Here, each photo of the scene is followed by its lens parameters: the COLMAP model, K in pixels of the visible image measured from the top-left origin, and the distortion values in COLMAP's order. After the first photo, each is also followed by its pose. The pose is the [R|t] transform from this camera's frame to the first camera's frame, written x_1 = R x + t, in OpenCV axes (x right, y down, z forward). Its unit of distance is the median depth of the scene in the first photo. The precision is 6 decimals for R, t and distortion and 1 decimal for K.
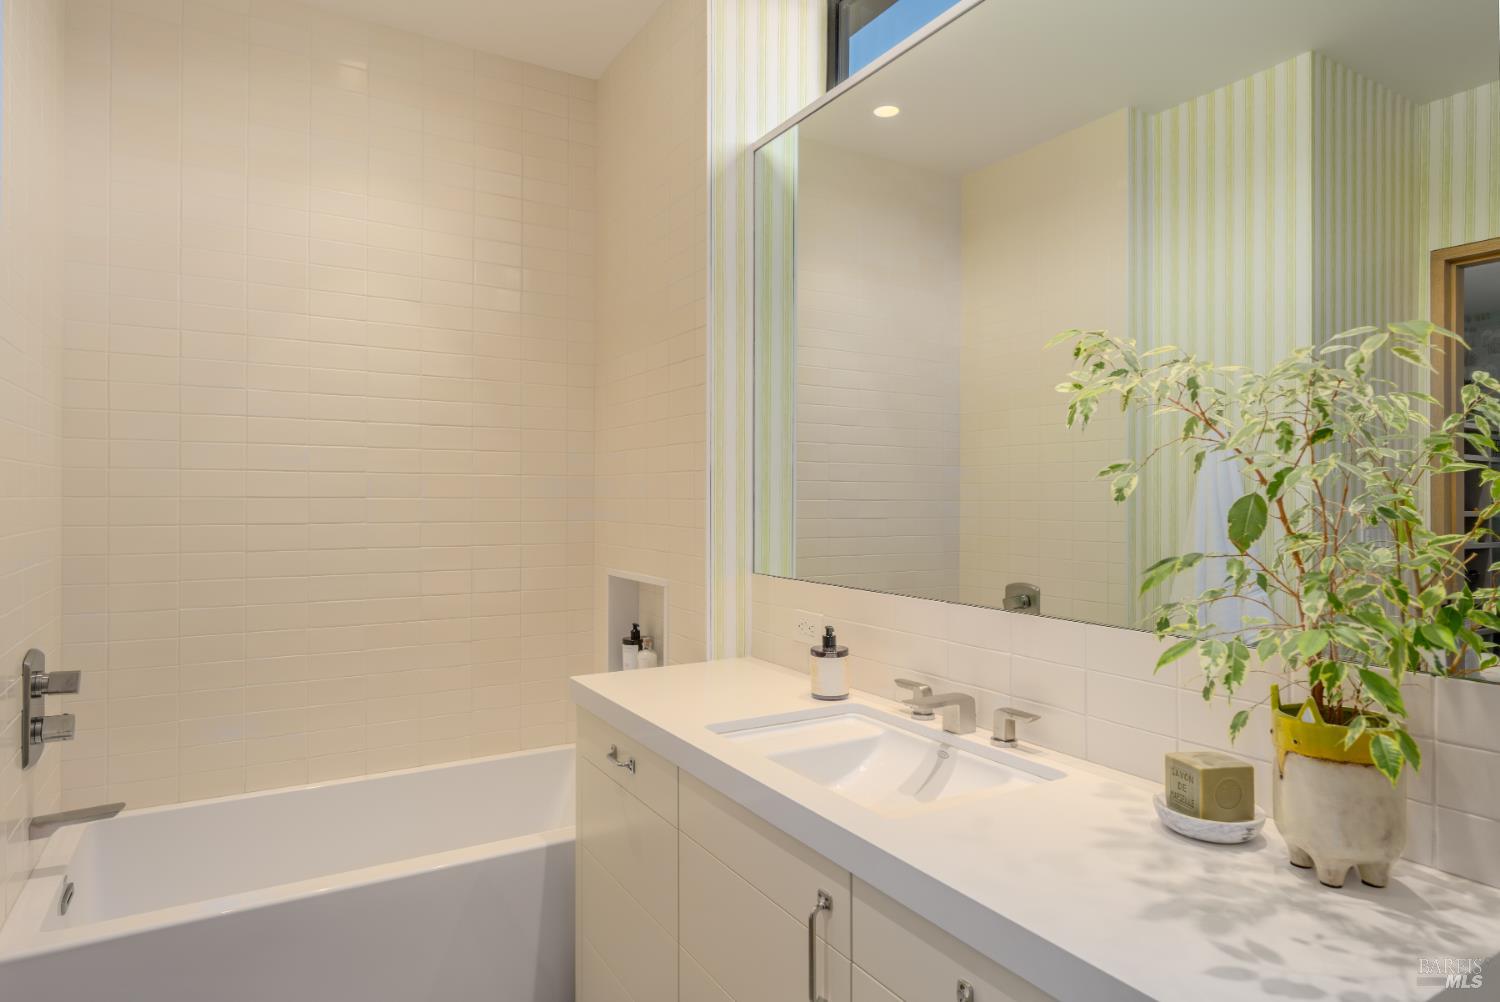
lens RADIAL K [[848.9, 0, 750.0], [0, 848.9, 501.0], [0, 0, 1]] dist [0.031019, -0.000172]
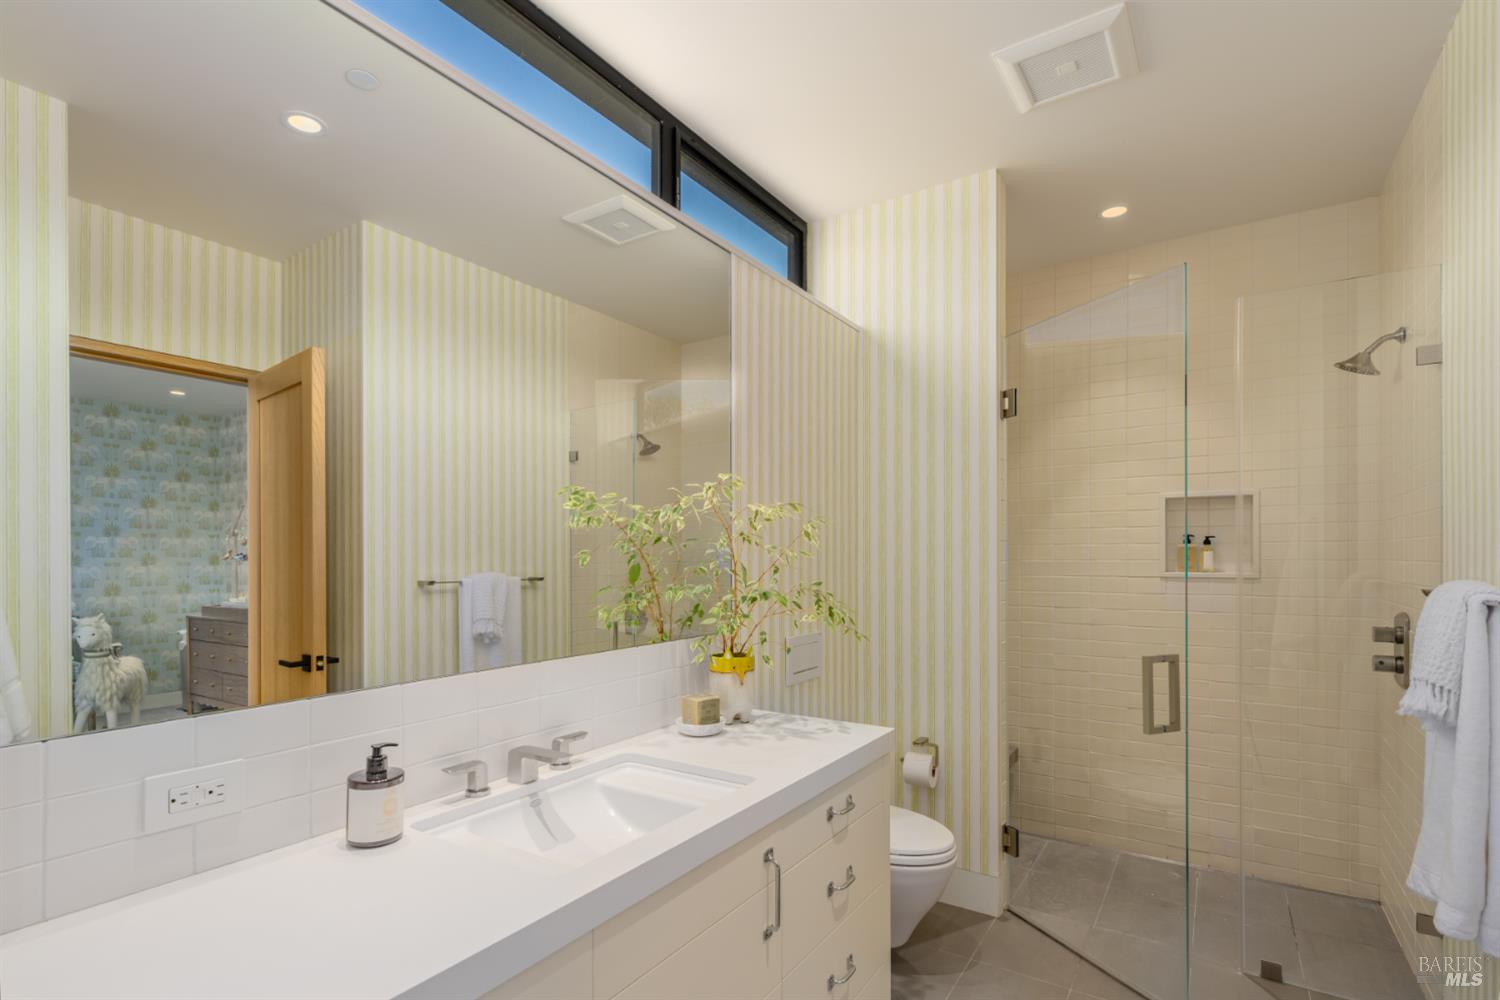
lens RADIAL K [[711.0, 0, 749.1], [0, 711.0, 552.8], [0, 0, 1]] dist [0.000402, 0.000018]
pose [[-0.425047, -0.000230, 0.905171, -1.014035], [0.003362, 0.999993, 0.001832, -0.032845], [-0.905165, 0.003822, -0.425043, 1.625126]]
